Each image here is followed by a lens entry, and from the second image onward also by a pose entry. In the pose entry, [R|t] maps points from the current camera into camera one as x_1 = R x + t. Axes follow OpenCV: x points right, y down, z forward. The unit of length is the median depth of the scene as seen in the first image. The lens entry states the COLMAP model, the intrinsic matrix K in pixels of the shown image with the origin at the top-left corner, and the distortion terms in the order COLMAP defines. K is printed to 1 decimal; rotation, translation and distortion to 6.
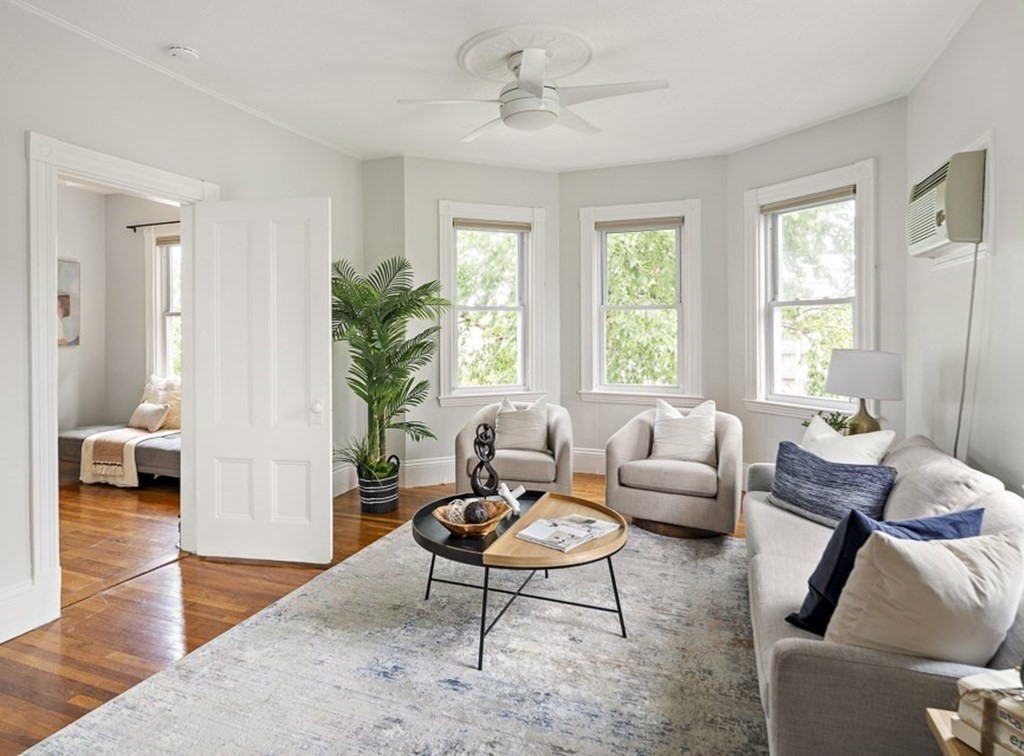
lens RADIAL K [[606.5, 0, 486.1], [0, 606.5, 331.6], [0, 0, 1]] dist [0.002949, 0.000404]
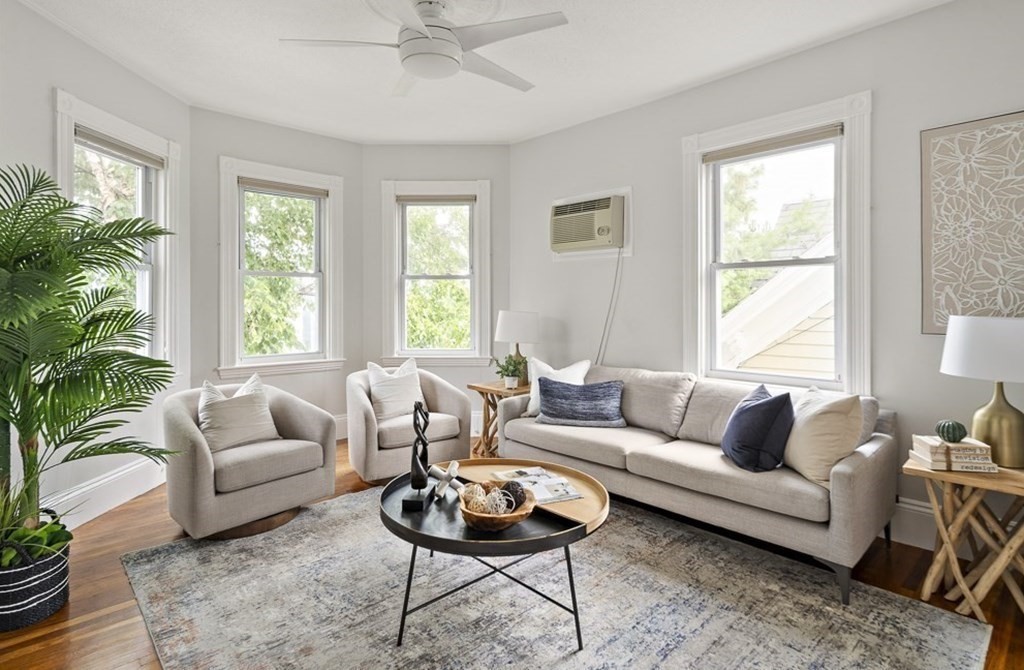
lens RADIAL K [[512.9, 0, 510.7], [0, 512.9, 299.7], [0, 0, 1]] dist [0.011177, 0.000341]
pose [[0.430132, 0.004582, 0.902754, -0.518082], [0.002257, 0.999979, -0.006151, 0.010793], [-0.902763, 0.004684, 0.430113, 0.493604]]
